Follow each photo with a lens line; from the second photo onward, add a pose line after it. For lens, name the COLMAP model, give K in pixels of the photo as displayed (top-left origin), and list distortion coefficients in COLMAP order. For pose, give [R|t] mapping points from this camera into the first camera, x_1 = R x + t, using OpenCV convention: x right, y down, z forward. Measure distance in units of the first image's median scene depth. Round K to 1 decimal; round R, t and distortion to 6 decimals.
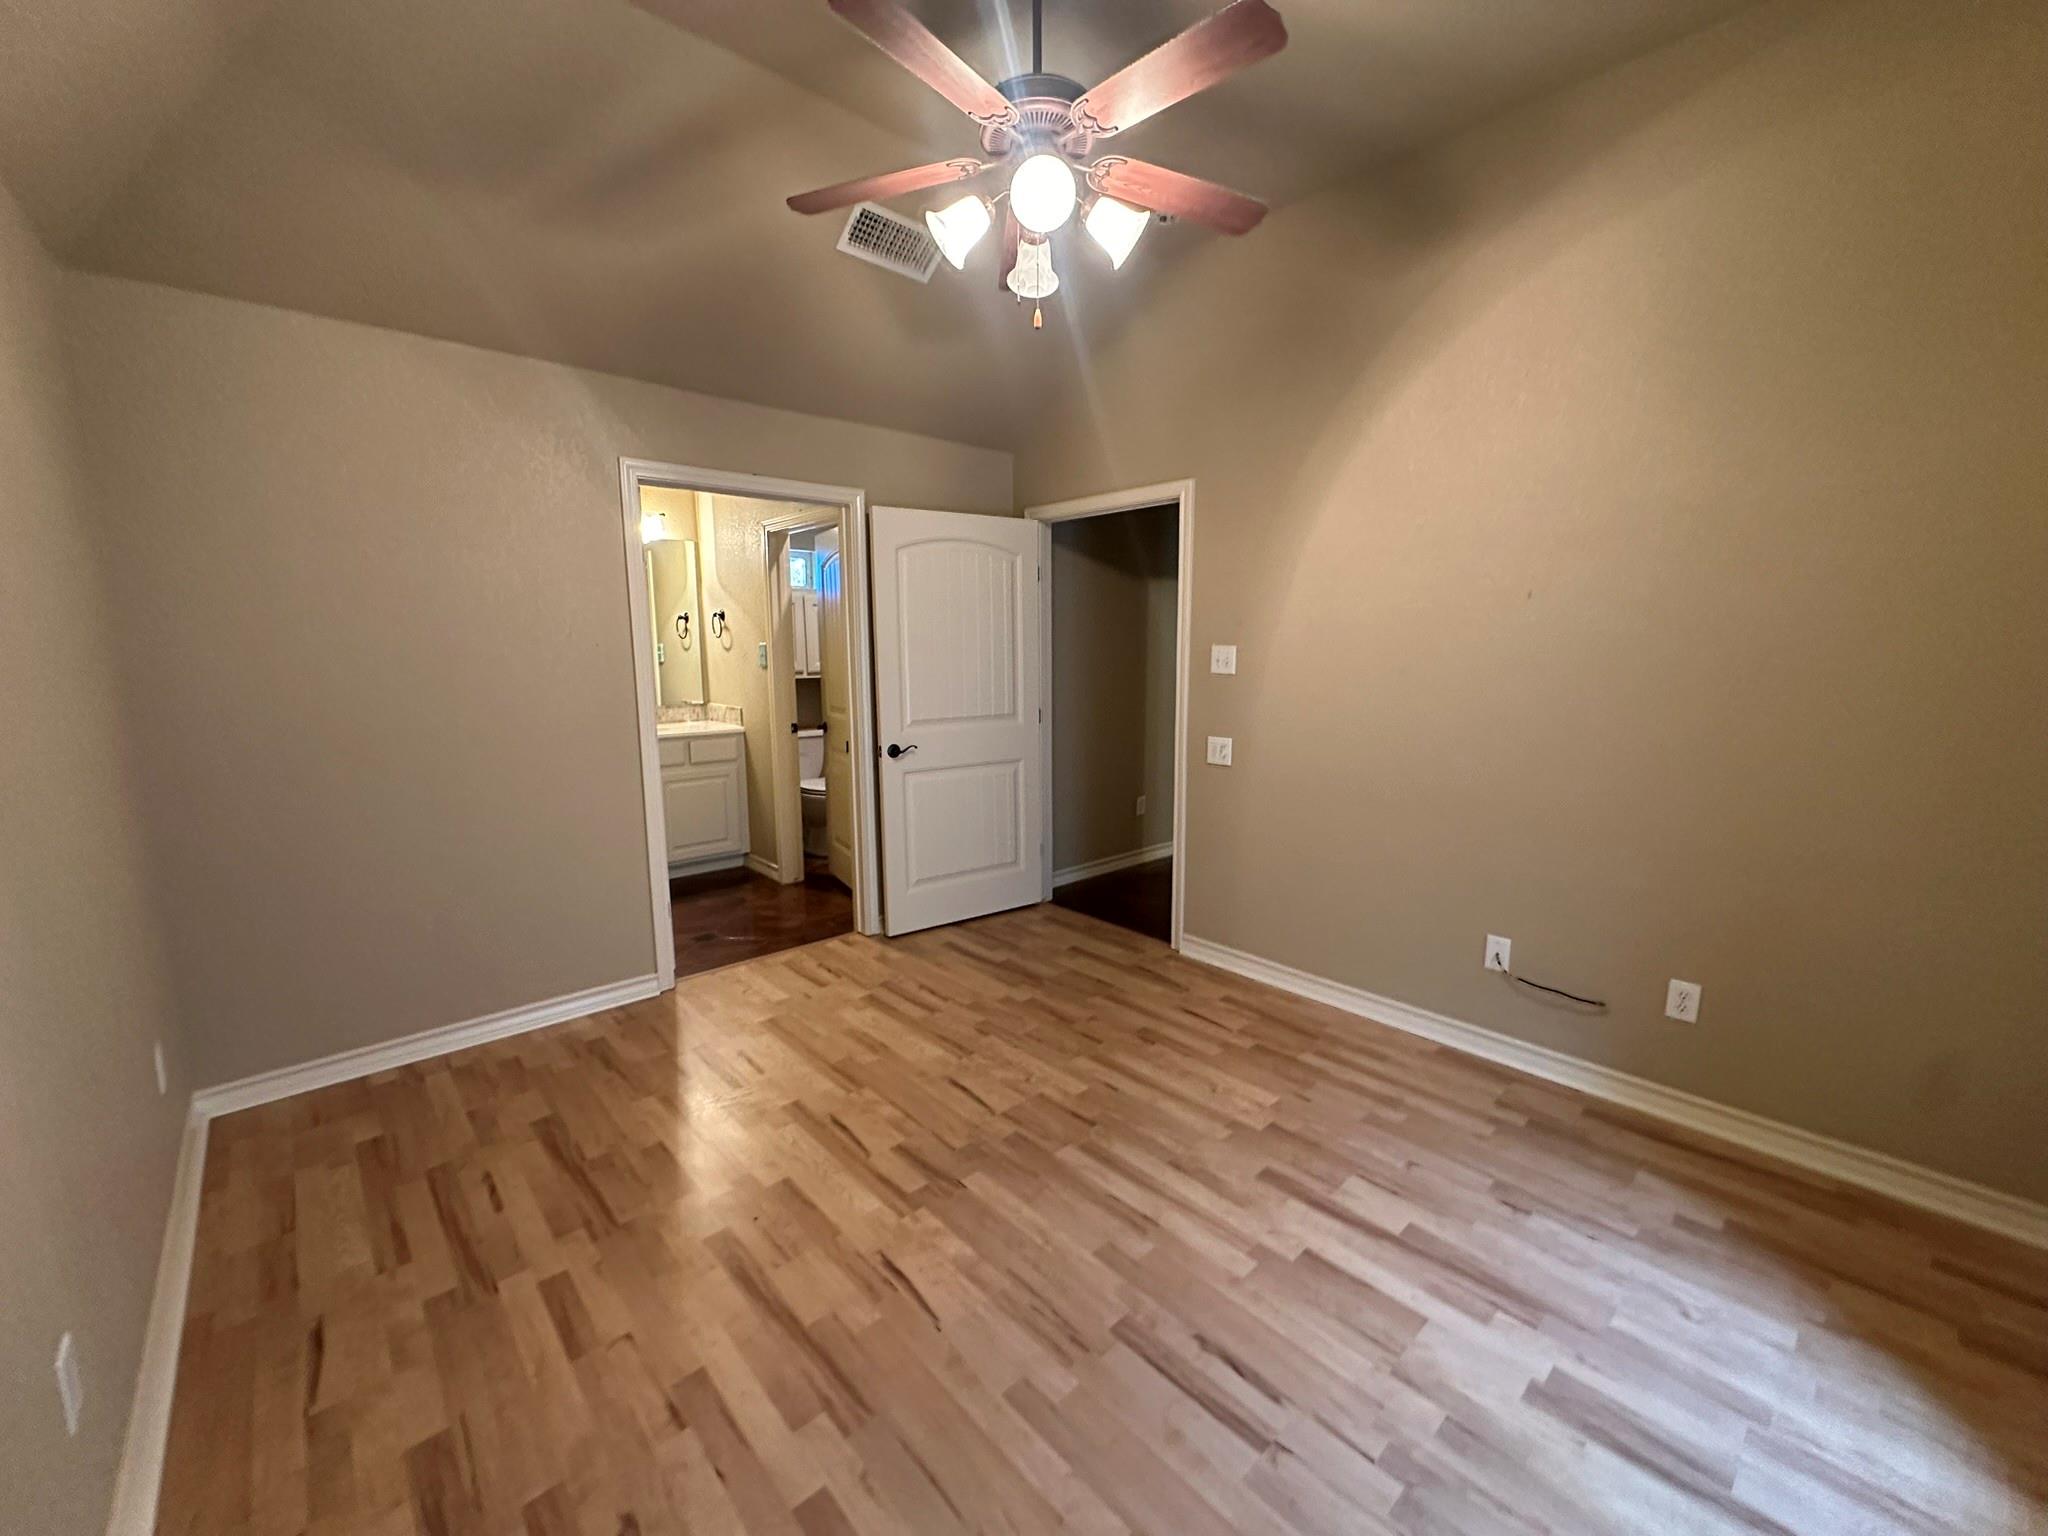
lens RADIAL K [[824.1, 0, 1015.6], [0, 824.1, 770.4], [0, 0, 1]] dist [-0.007158, 0.001804]
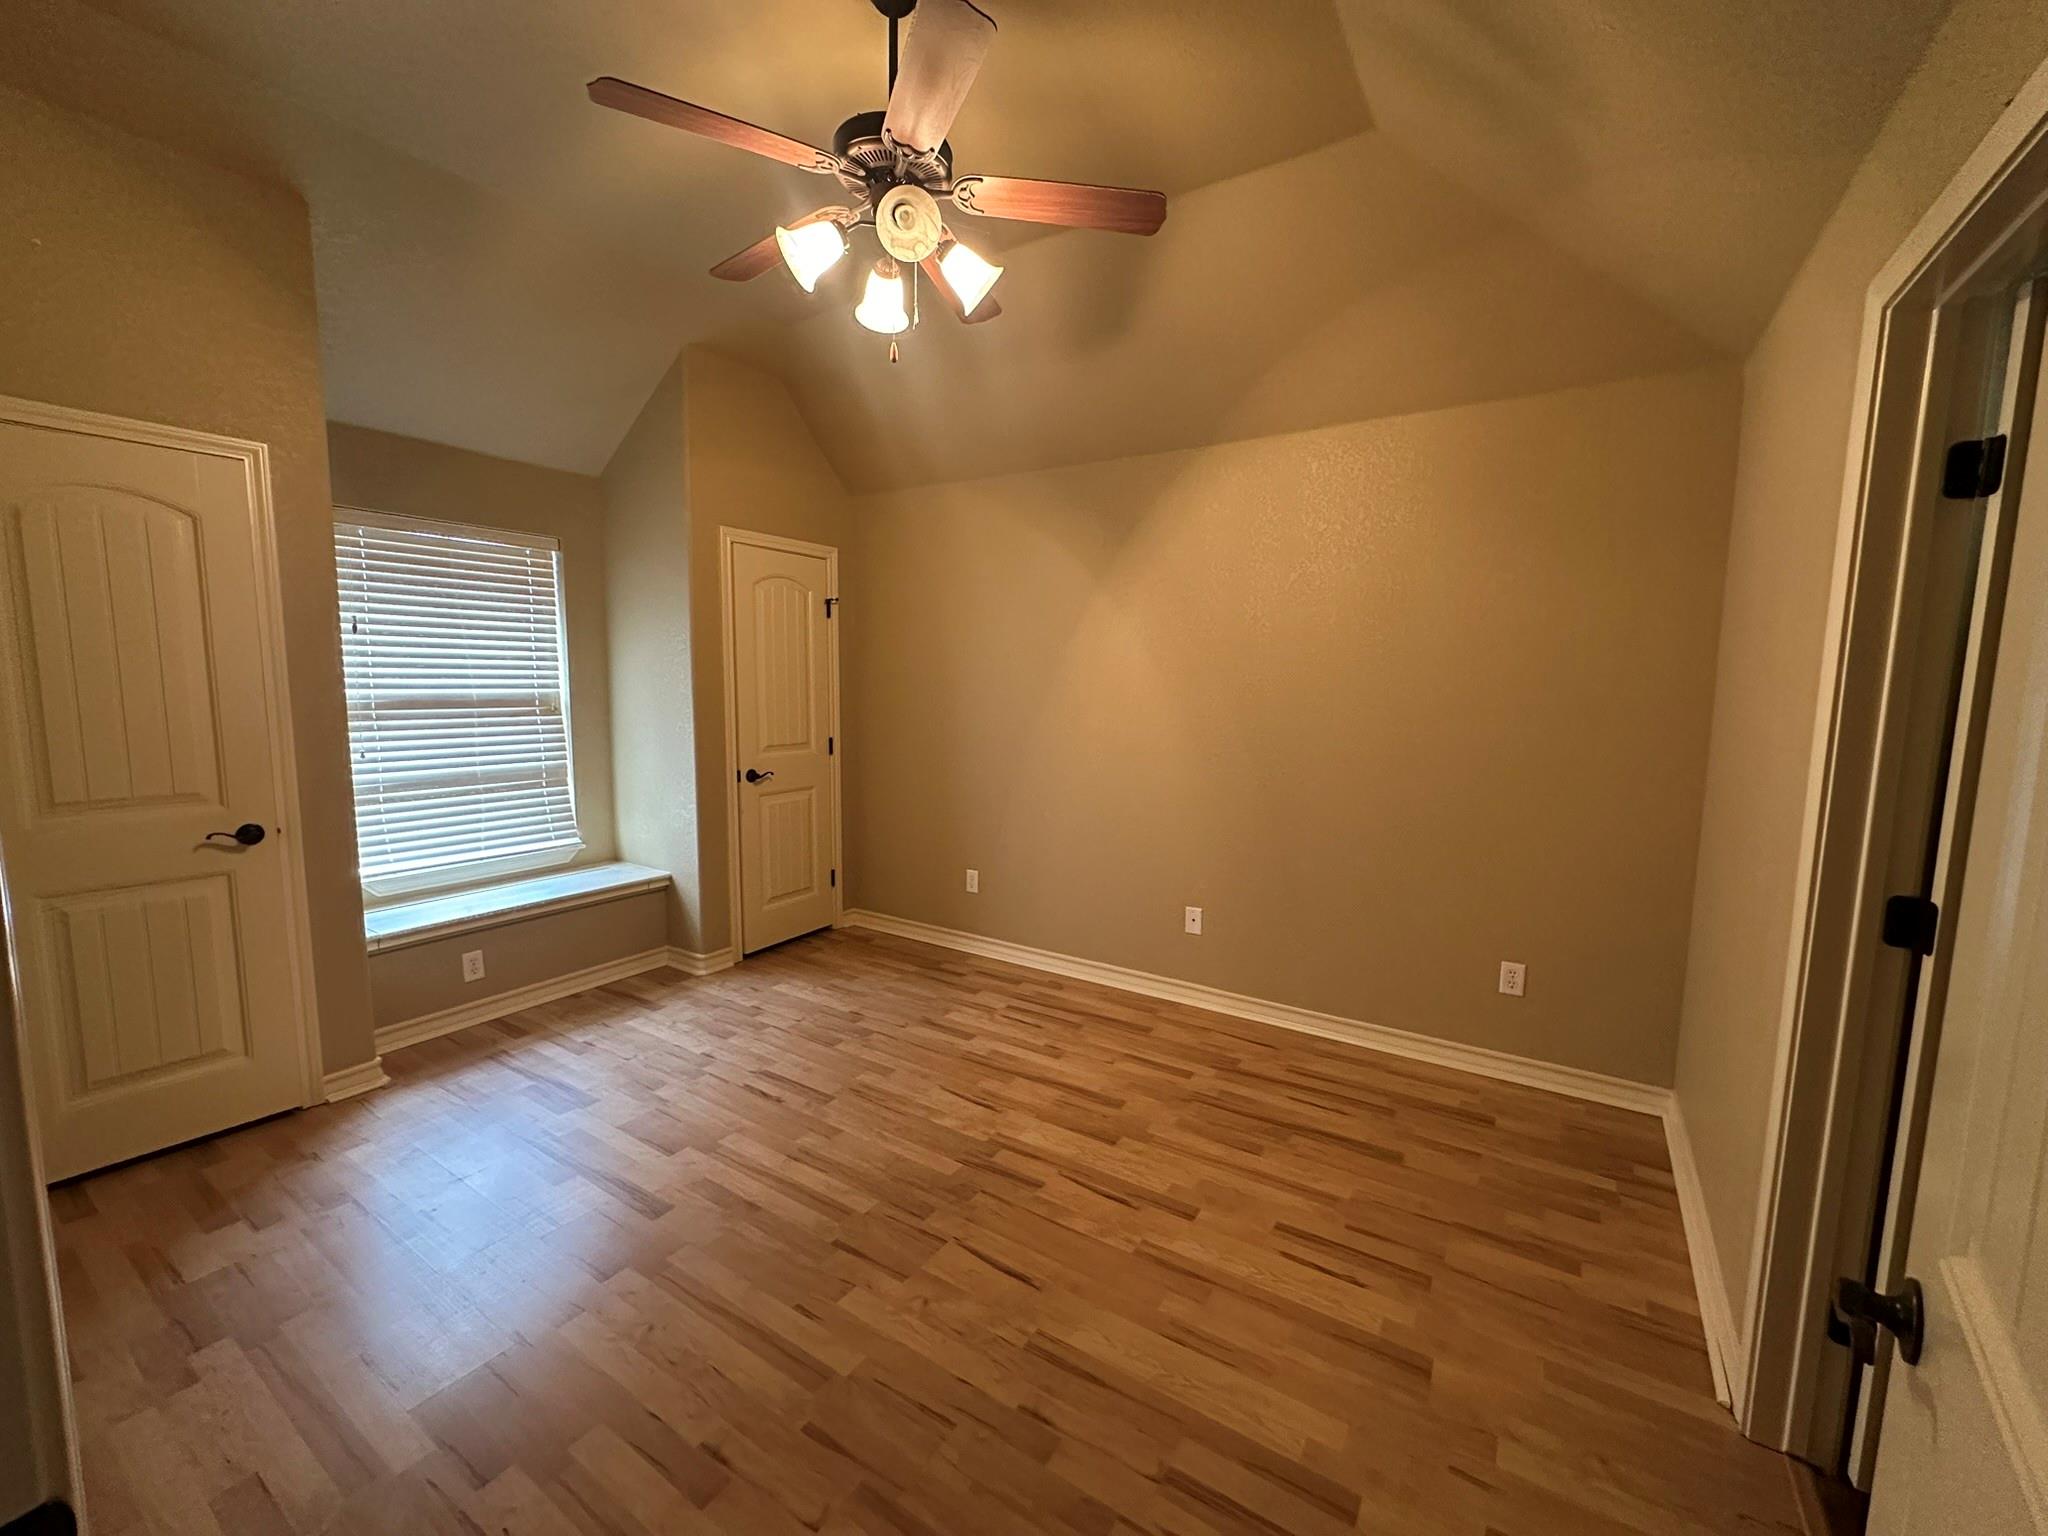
lens RADIAL K [[824.1, 0, 1022.6], [0, 824.1, 769.3], [0, 0, 1]] dist [-0.007158, 0.001804]
pose [[-0.965103, 0.022218, -0.260928, 0.136494], [-0.049144, 0.963325, 0.263800, -0.317037], [0.257220, 0.267417, -0.928615, 1.966636]]
